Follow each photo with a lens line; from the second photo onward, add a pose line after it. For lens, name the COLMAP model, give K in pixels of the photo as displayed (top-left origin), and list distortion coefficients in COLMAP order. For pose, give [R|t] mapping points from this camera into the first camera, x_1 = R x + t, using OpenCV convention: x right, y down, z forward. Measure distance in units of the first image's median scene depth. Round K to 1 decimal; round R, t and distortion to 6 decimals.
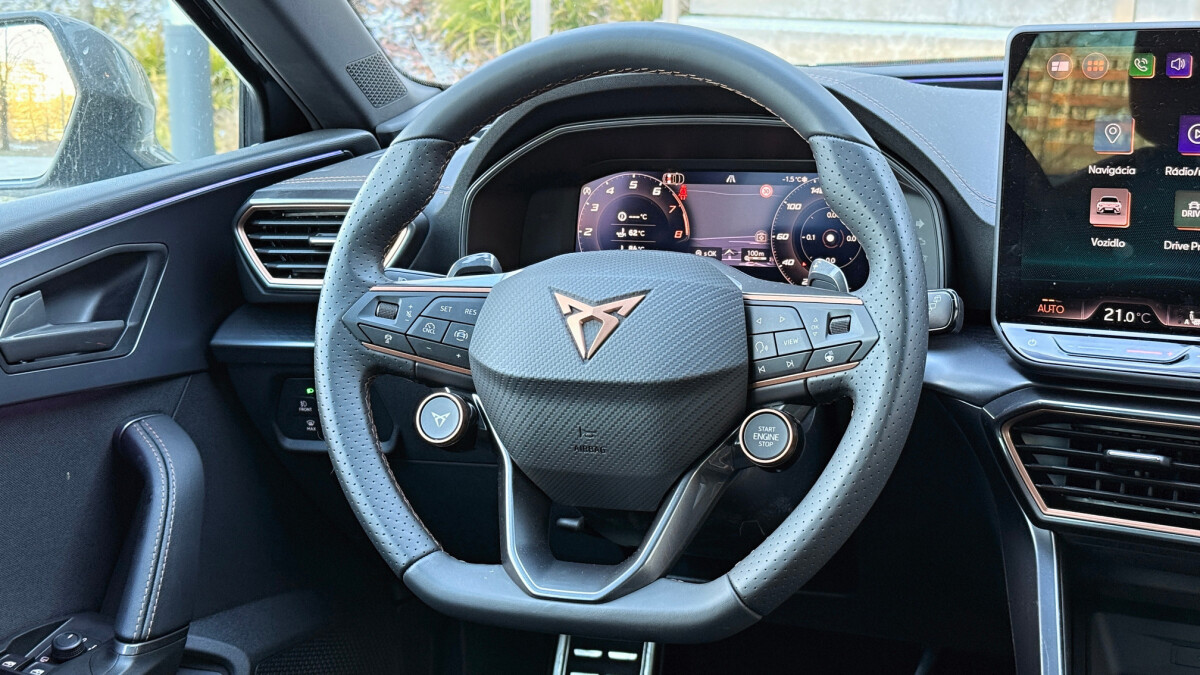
lens RADIAL K [[1691.4, 0, 600.0], [0, 1691.4, 337.5], [0, 0, 1]] dist [0.141548, -0.112006]
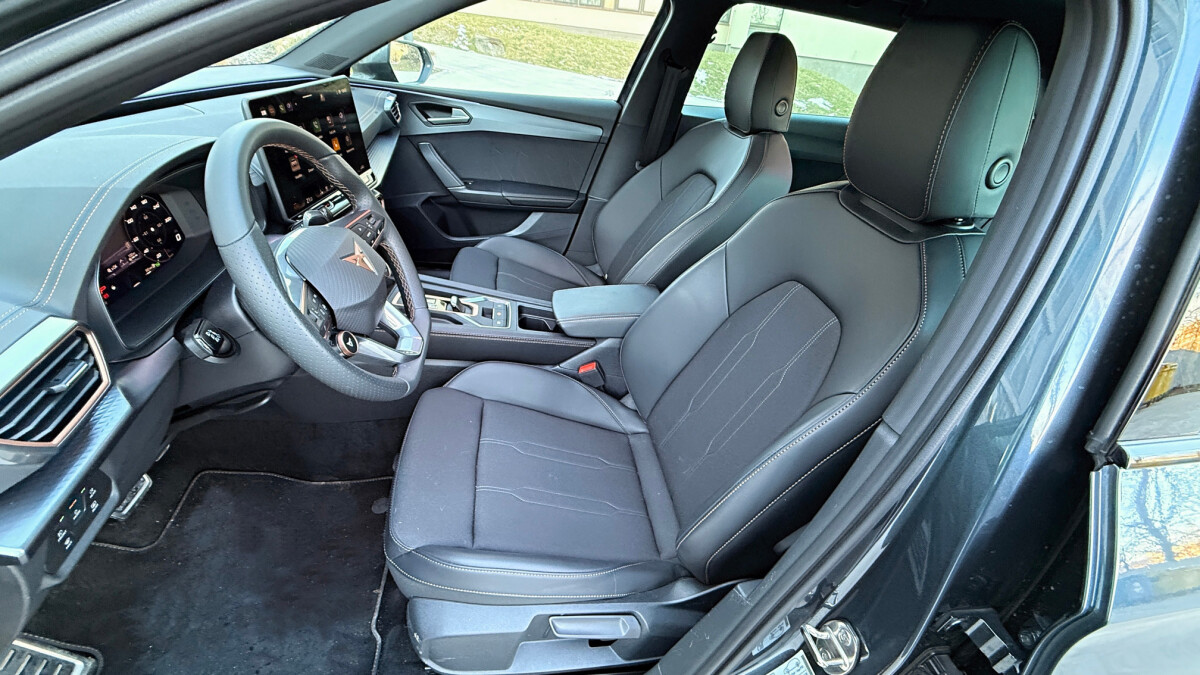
lens RADIAL K [[477.9, 0, 600.0], [0, 477.9, 337.5], [0, 0, 1]] dist [-0.001791, -0.000169]
pose [[-0.491319, -0.494211, 0.717190, -0.627439], [0.115128, 0.779353, 0.615918, -0.266869], [-0.863337, 0.385180, -0.326013, 0.891474]]
